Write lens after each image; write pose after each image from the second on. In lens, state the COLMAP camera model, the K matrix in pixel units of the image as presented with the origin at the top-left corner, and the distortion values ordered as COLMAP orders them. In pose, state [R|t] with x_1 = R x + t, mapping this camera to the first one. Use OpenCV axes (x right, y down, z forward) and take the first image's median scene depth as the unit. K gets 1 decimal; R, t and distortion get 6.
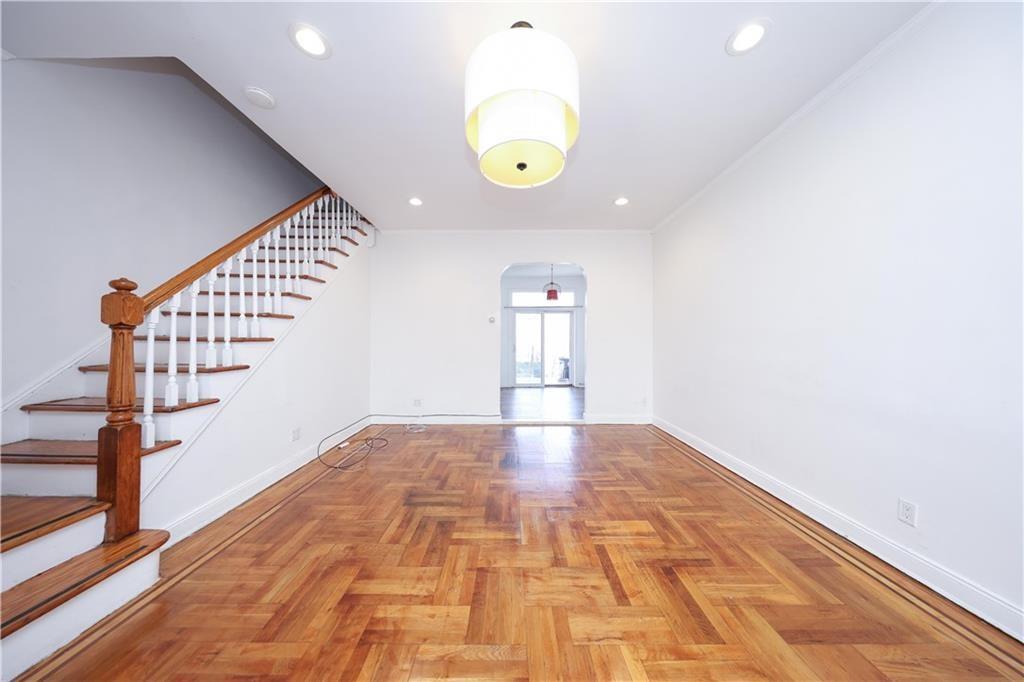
lens RADIAL K [[311.6, 0, 510.8], [0, 311.6, 338.8], [0, 0, 1]] dist [-0.000982, -0.000097]
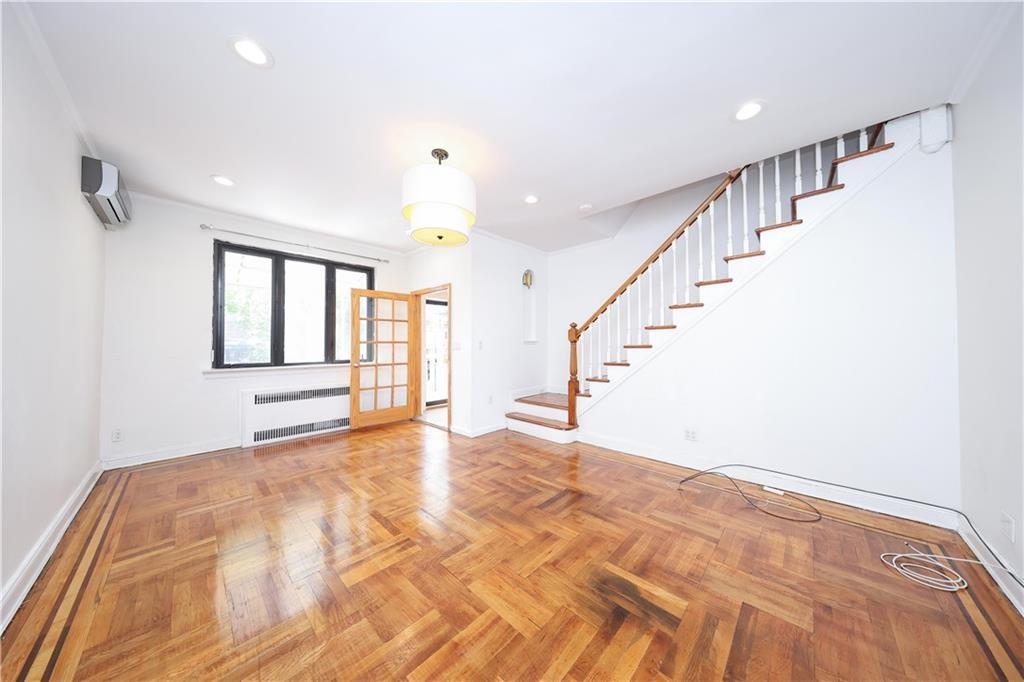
lens RADIAL K [[311.6, 0, 510.8], [0, 311.6, 338.8], [0, 0, 1]] dist [-0.000982, -0.000097]
pose [[-0.688564, -0.013362, -0.725053, 0.747705], [0.005961, 0.999692, -0.024085, -0.002596], [0.725152, -0.020906, -0.688272, 1.886120]]
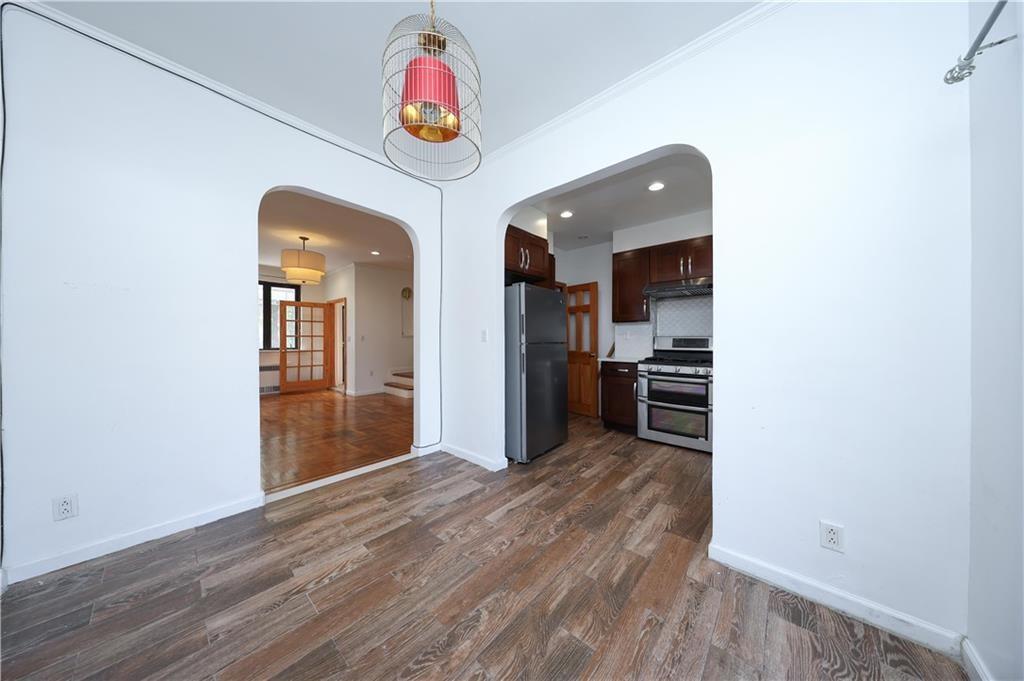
lens RADIAL K [[311.6, 0, 510.8], [0, 311.6, 338.3], [0, 0, 1]] dist [-0.000982, -0.000097]
pose [[-0.665432, -0.003009, -0.746453, 0.779396], [0.004553, 0.999957, -0.008089, 0.024186], [0.746445, -0.008782, -0.665389, 3.667898]]
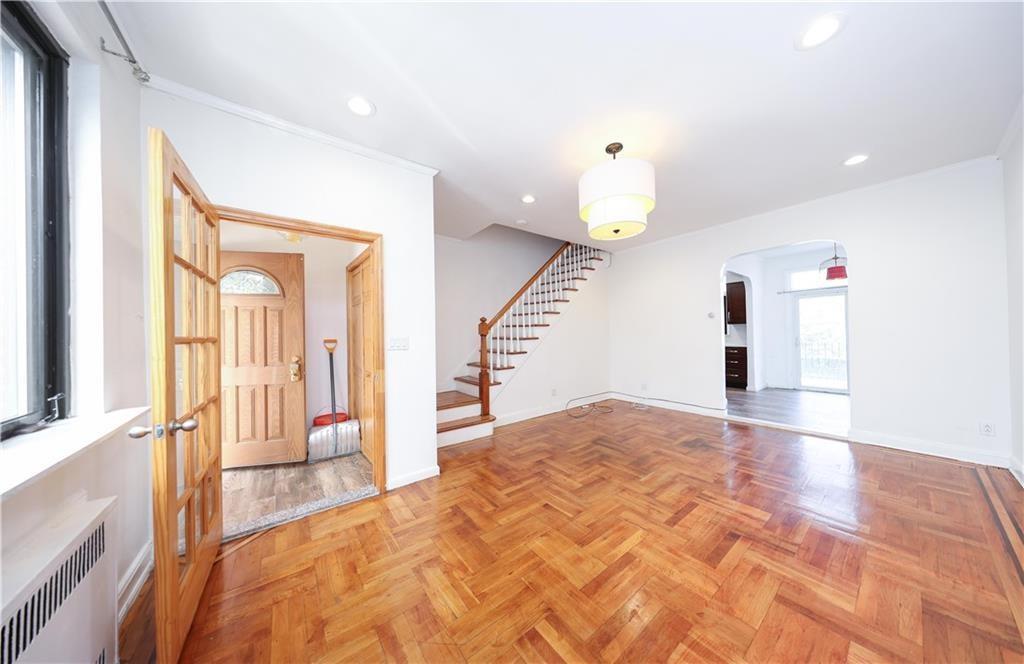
lens RADIAL K [[305.2, 0, 512.4], [0, 305.2, 330.1], [0, 0, 1]] dist [0.000149, 0.000016]
pose [[0.607630, -0.024164, -0.793852, 0.759469], [0.025792, 0.999610, -0.010686, -0.038484], [0.793801, -0.013982, 0.608017, -0.300597]]
